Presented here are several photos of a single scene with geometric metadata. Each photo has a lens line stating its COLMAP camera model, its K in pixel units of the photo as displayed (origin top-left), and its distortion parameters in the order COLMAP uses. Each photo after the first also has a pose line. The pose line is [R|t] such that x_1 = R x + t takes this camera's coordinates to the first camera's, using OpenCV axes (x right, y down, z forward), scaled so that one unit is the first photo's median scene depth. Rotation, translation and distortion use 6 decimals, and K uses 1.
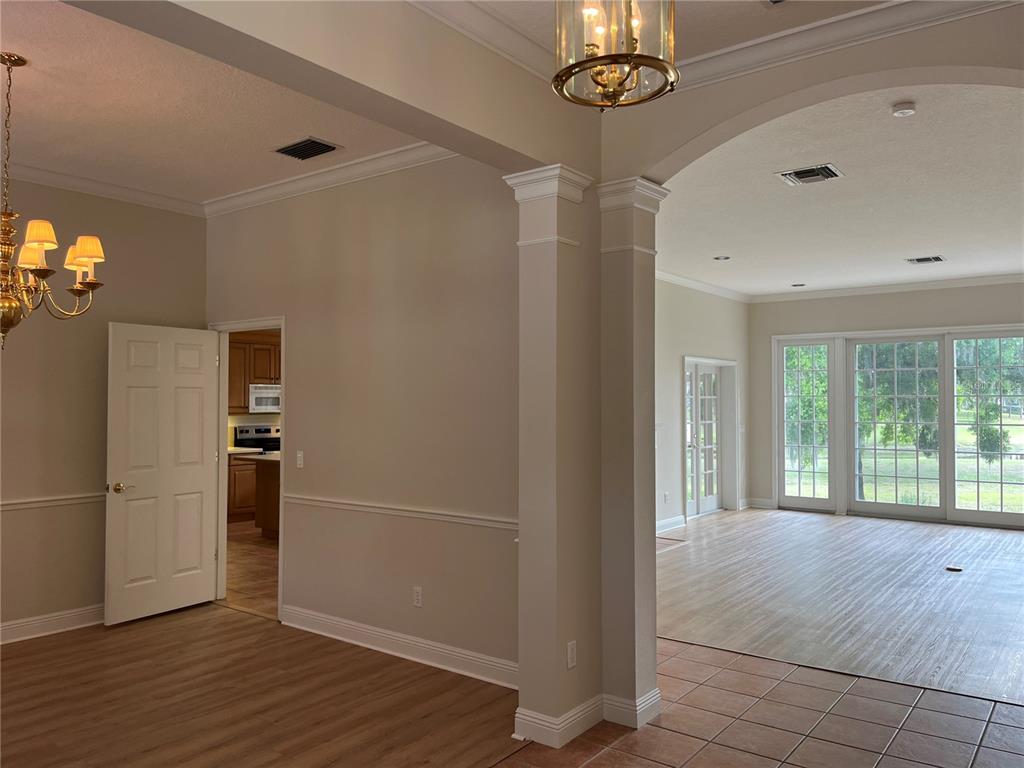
lens RADIAL K [[774.6, 0, 515.3], [0, 774.6, 387.8], [0, 0, 1]] dist [0.040202, -0.020211]
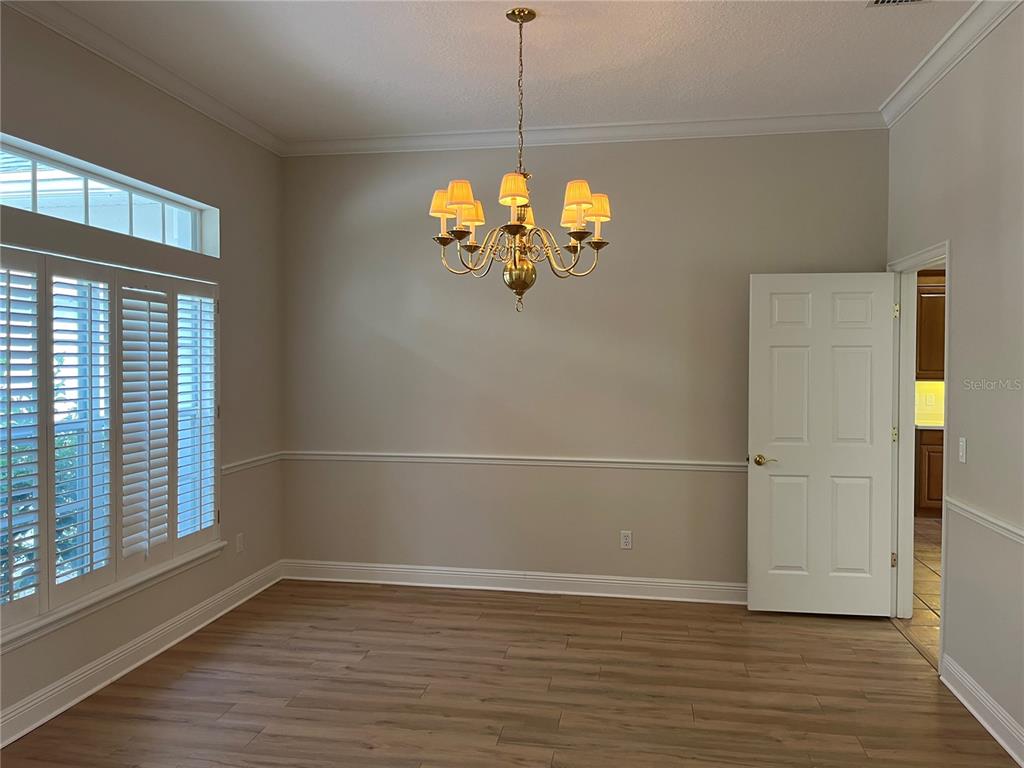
lens RADIAL K [[774.6, 0, 516.7], [0, 774.6, 375.6], [0, 0, 1]] dist [0.040202, -0.020211]
pose [[0.460445, 0.012199, -0.887604, 0.165004], [0.015522, 0.999642, 0.021790, 0.009175], [0.887553, -0.023811, 0.460091, 0.381807]]
